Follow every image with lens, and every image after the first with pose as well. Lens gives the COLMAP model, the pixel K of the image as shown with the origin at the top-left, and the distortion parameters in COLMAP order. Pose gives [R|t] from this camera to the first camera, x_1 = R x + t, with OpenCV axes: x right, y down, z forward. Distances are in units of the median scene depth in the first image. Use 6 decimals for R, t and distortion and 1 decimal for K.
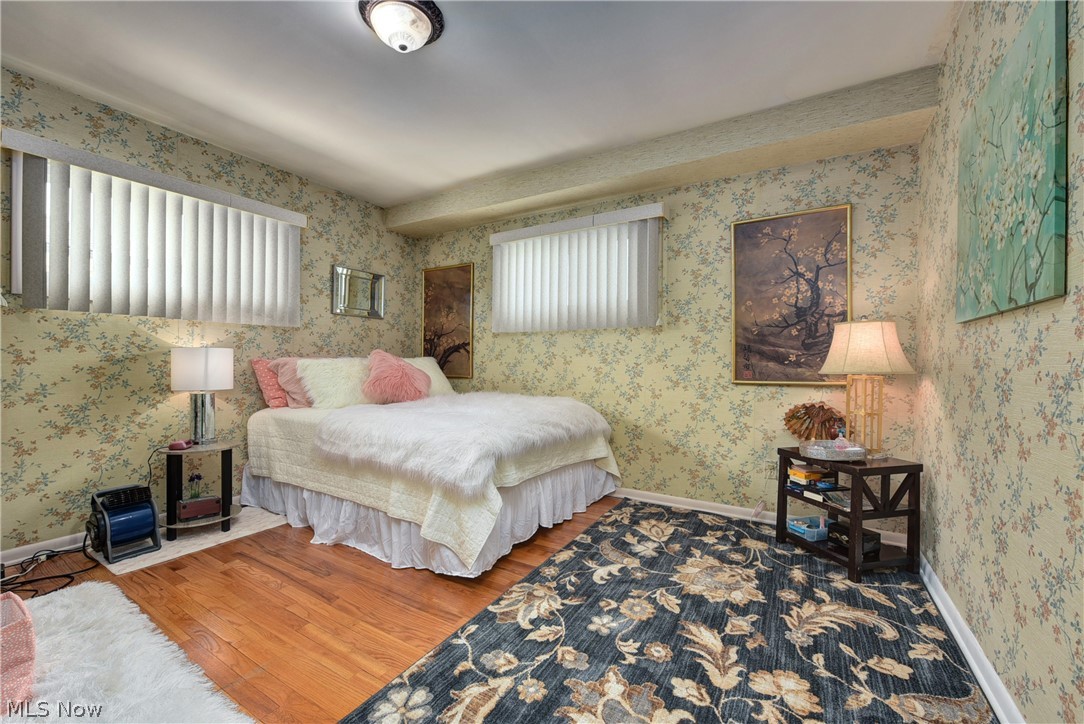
lens RADIAL K [[435.0, 0, 539.8], [0, 435.0, 365.3], [0, 0, 1]] dist [-0.009303, 0.000000]
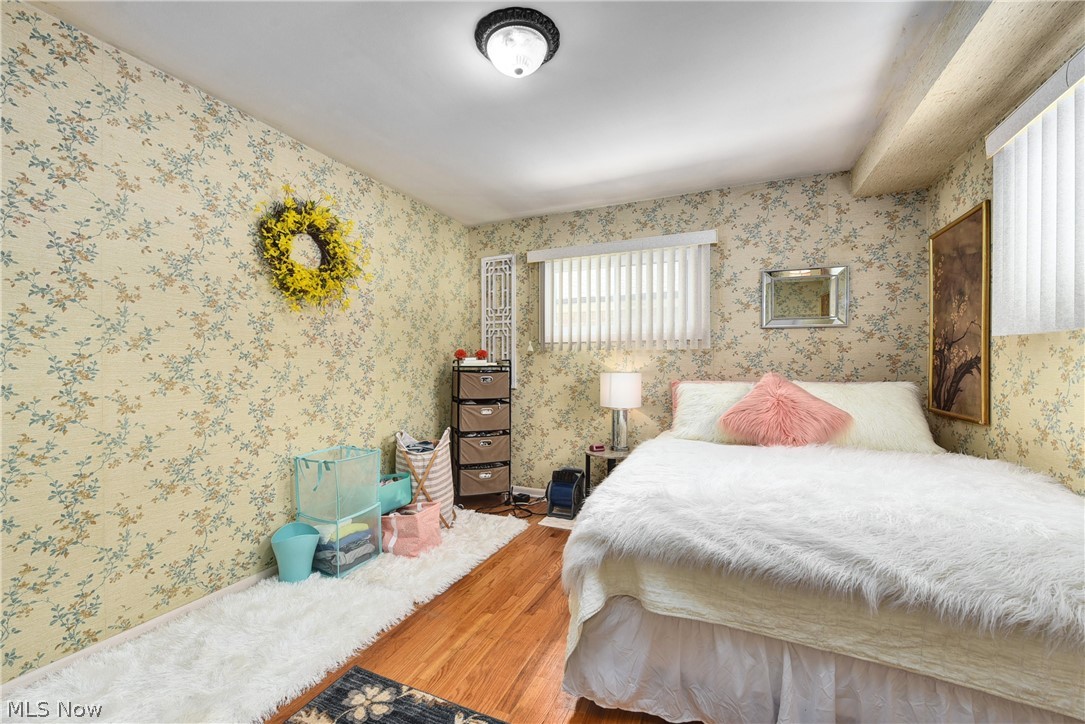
lens RADIAL K [[435.4, 0, 540.3], [0, 435.4, 365.3], [0, 0, 1]] dist [-0.009303, 0.000000]
pose [[0.117719, -0.004096, -0.993038, 0.354730], [-0.005373, 0.999974, -0.004761, -0.044887], [0.993032, 0.005896, 0.117694, 0.519007]]
